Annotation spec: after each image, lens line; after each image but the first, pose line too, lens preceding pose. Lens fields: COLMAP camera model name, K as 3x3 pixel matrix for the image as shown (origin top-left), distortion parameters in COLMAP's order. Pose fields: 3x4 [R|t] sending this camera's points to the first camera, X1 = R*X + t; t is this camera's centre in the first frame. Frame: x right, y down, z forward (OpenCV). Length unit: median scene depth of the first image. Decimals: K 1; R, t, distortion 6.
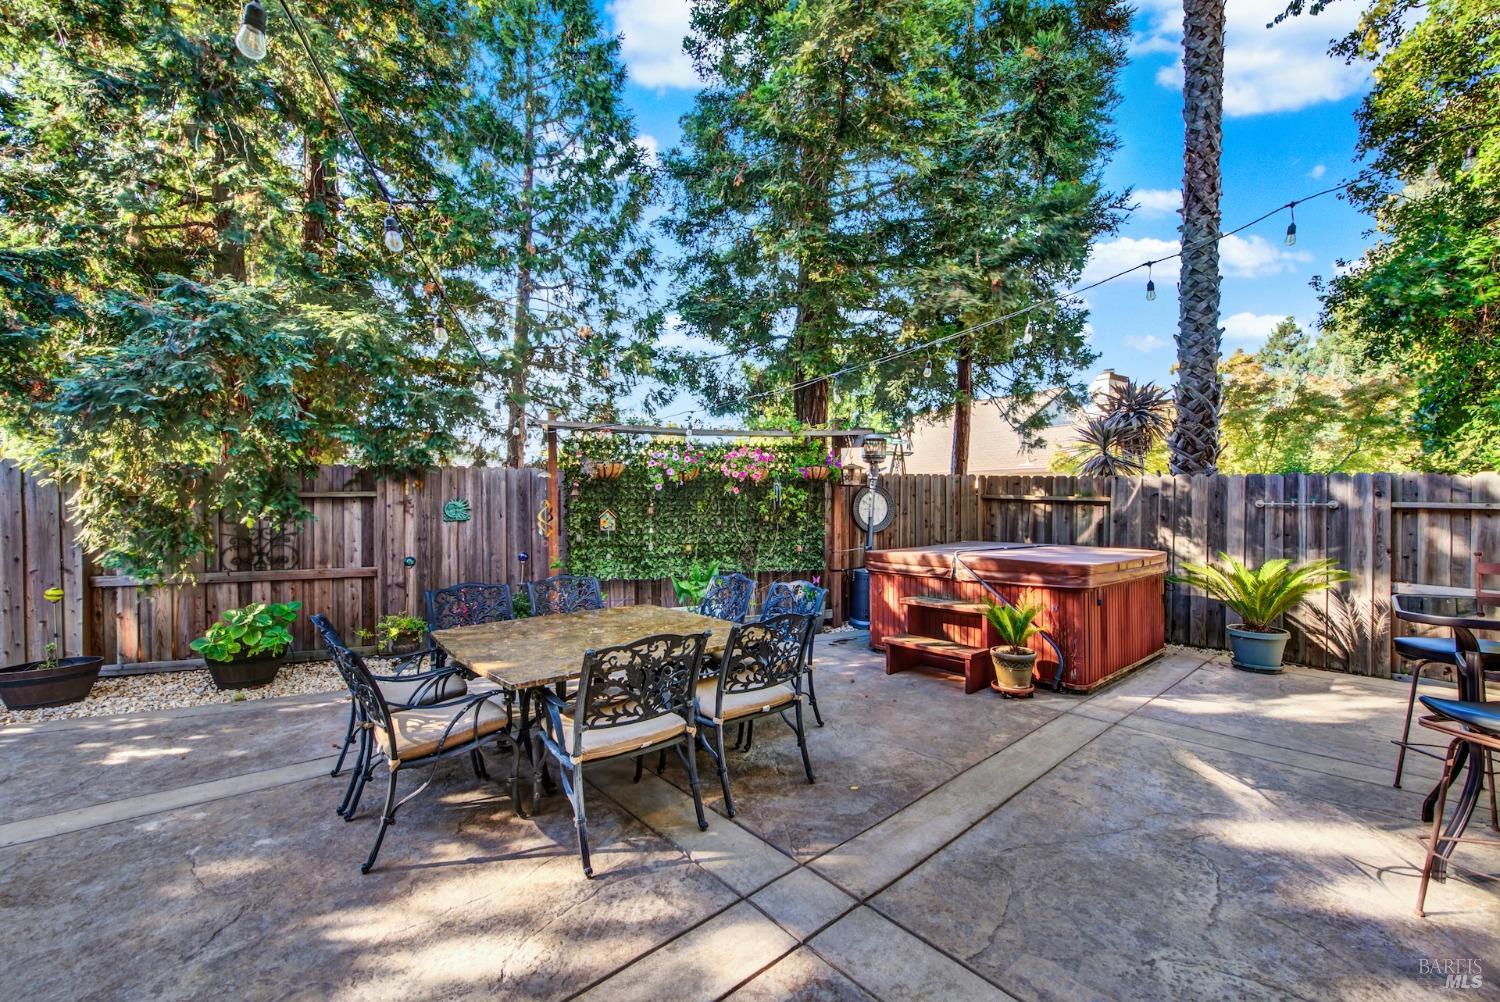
lens RADIAL K [[596.3, 0, 756.0], [0, 596.3, 505.1], [0, 0, 1]] dist [-0.003468, -0.000212]
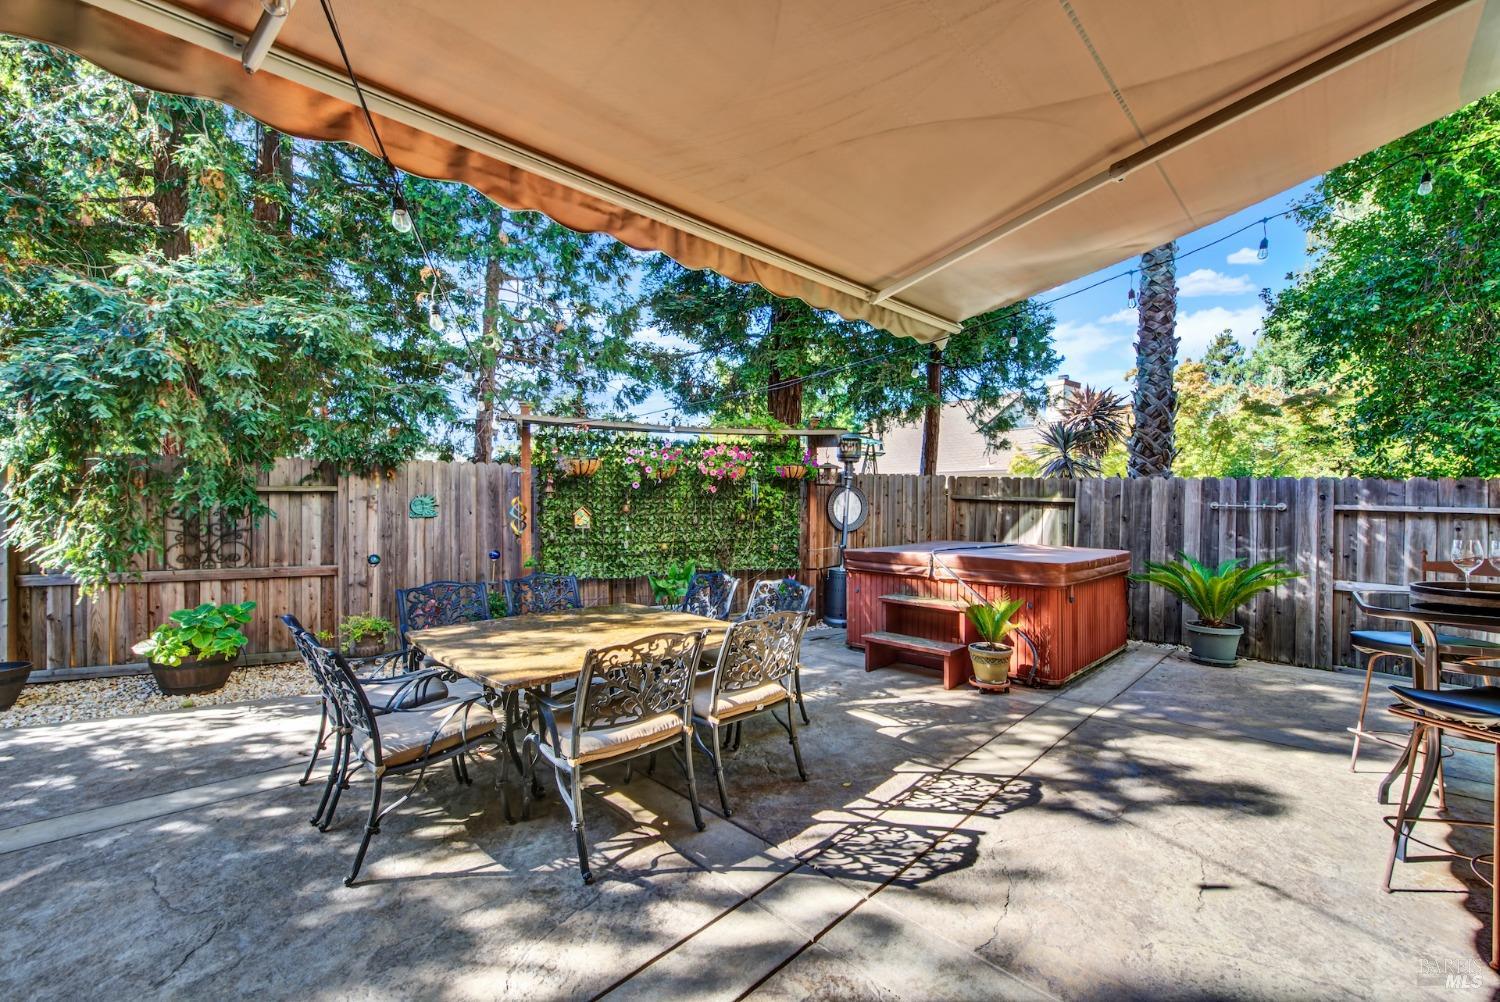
lens RADIAL K [[596.3, 0, 758.5], [0, 596.3, 504.6], [0, 0, 1]] dist [-0.003468, -0.000212]
pose [[0.997886, 0.007119, 0.064599, -0.026806], [-0.007160, 0.999974, 0.000400, 0.001681], [-0.064594, -0.000862, 0.997911, 0.003765]]
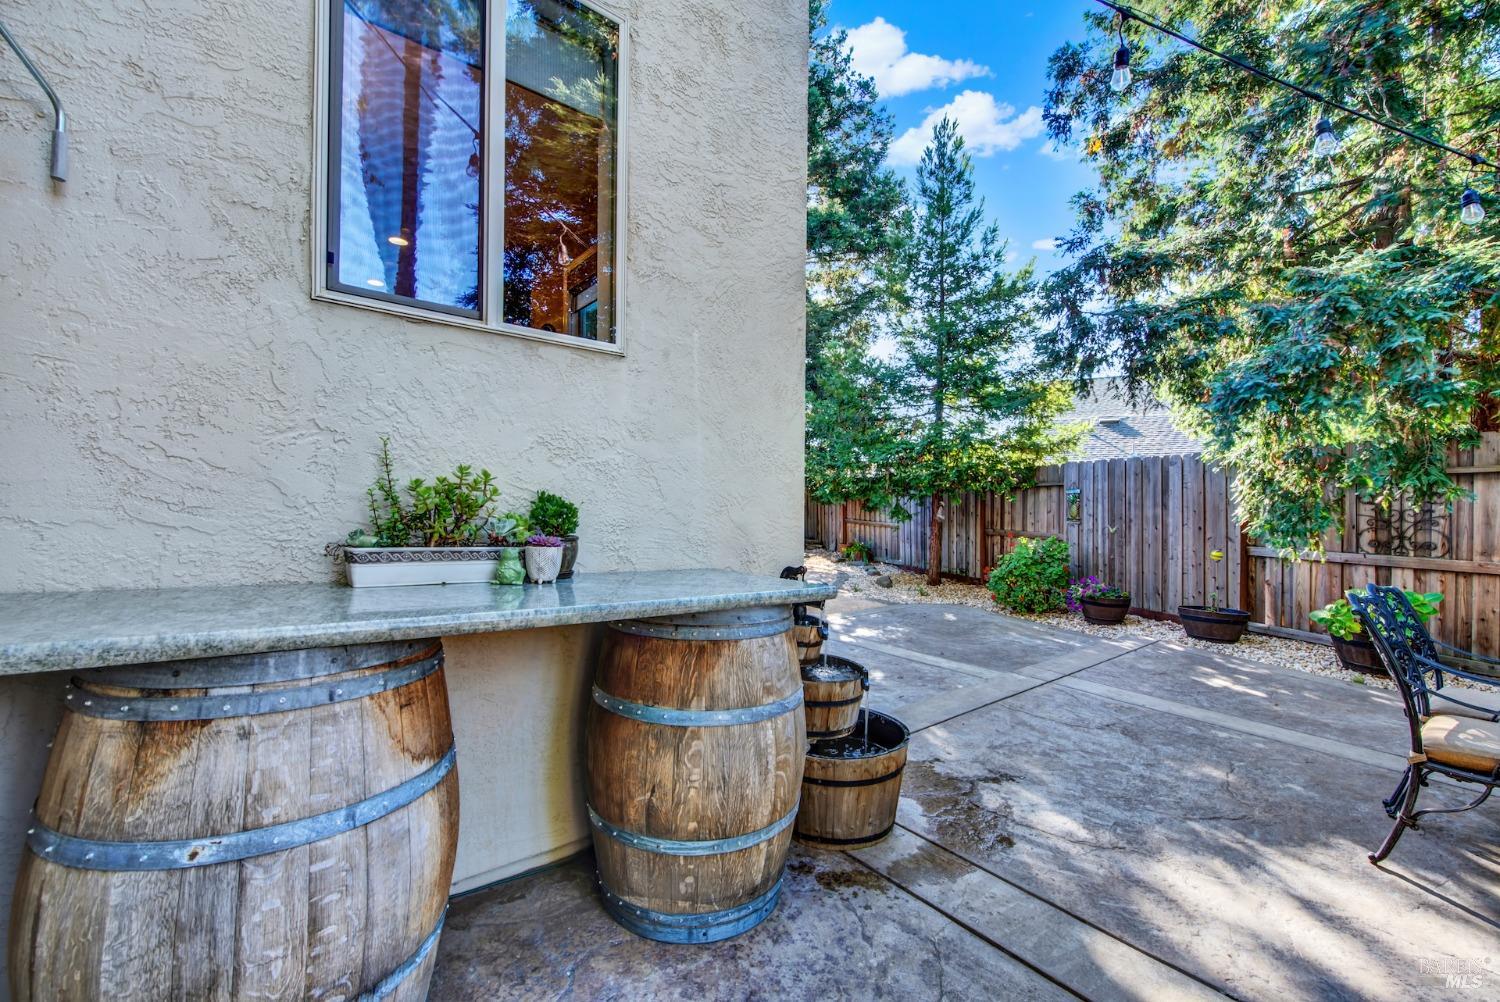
lens RADIAL K [[596.3, 0, 759.0], [0, 596.3, 503.9], [0, 0, 1]] dist [-0.003468, -0.000212]
pose [[-0.038197, 0.001420, -0.999269, 0.113437], [-0.014226, 0.999897, 0.001965, 0.042968], [0.999169, 0.014291, -0.038173, 0.051794]]
